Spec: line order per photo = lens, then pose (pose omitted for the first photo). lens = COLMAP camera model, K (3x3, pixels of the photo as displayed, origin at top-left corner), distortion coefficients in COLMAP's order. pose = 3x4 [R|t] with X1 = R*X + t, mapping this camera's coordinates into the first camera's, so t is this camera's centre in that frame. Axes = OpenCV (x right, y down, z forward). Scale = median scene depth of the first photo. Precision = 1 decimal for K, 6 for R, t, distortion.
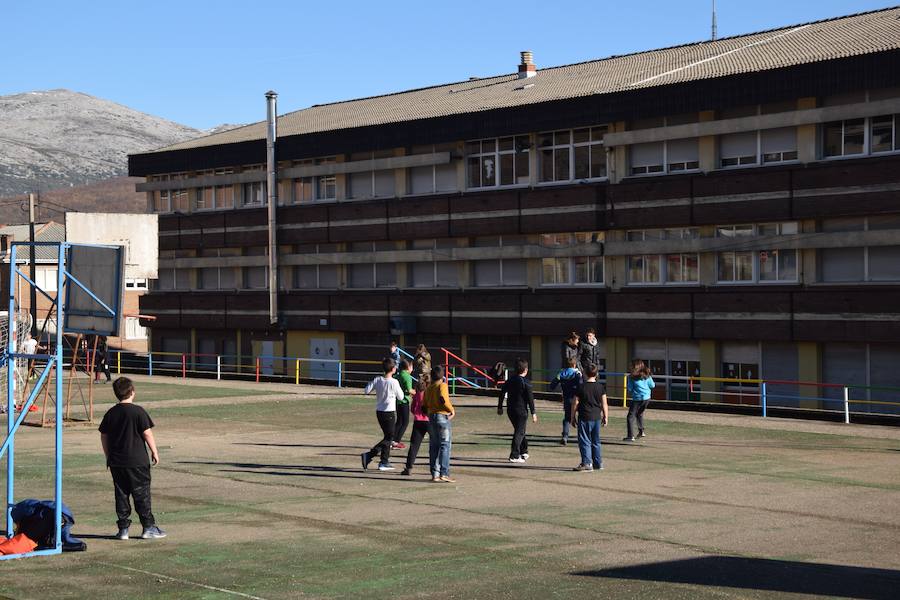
lens RADIAL K [[759.3, 0, 451.3], [0, 759.3, 296.4], [0, 0, 1]] dist [-0.137141, 0.159500]
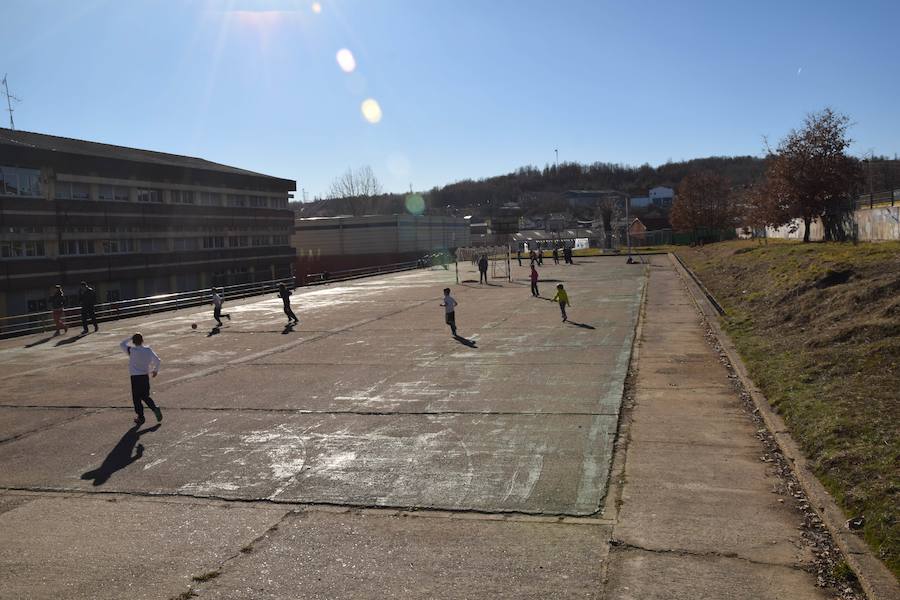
lens RADIAL K [[759.3, 0, 451.3], [0, 759.3, 296.4], [0, 0, 1]] dist [-0.137141, 0.159500]
pose [[-0.243922, -0.050502, 0.968479, -1.778759], [0.058171, 0.996083, 0.066592, 0.017380], [-0.968049, 0.072581, -0.240029, 0.526922]]
